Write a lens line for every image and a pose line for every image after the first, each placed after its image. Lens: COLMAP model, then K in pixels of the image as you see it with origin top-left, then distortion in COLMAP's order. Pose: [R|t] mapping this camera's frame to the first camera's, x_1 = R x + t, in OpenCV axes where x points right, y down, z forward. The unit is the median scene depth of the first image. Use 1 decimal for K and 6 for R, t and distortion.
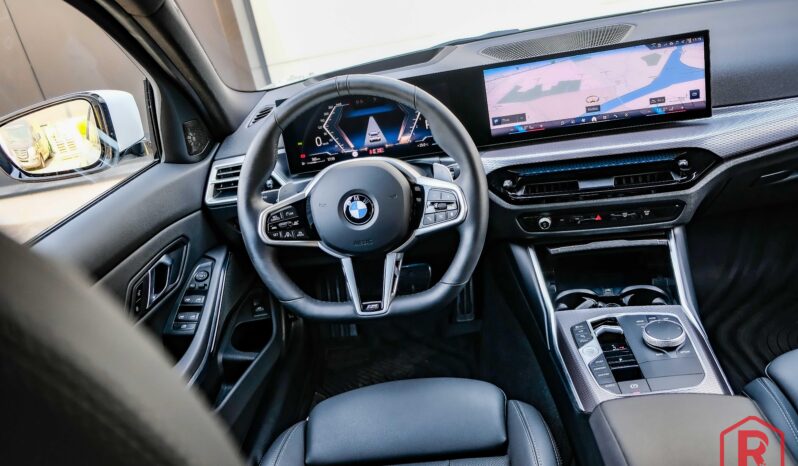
lens RADIAL K [[624.5, 0, 399.0], [0, 624.5, 233.0], [0, 0, 1]] dist [-0.013420, -0.002114]
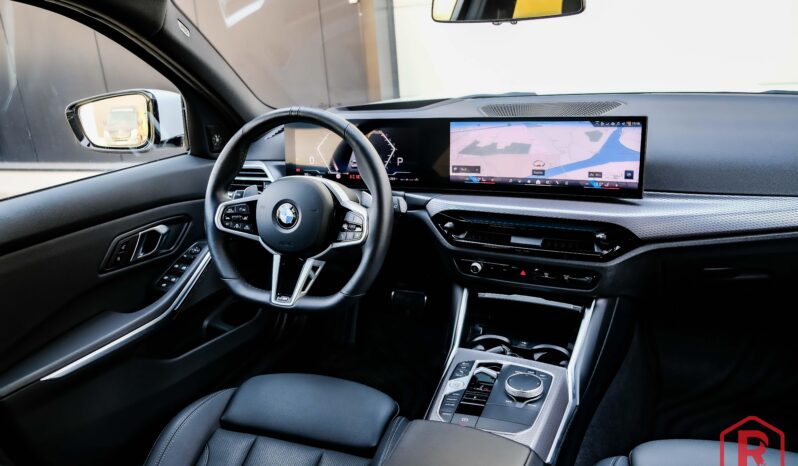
lens RADIAL K [[624.5, 0, 399.0], [0, 624.5, 233.0], [0, 0, 1]] dist [-0.013420, -0.002114]
pose [[0.946018, 0.199927, -0.255105, 0.395178], [-0.215035, 0.976066, -0.032476, -0.011084], [0.242506, 0.085579, 0.966368, -0.093423]]
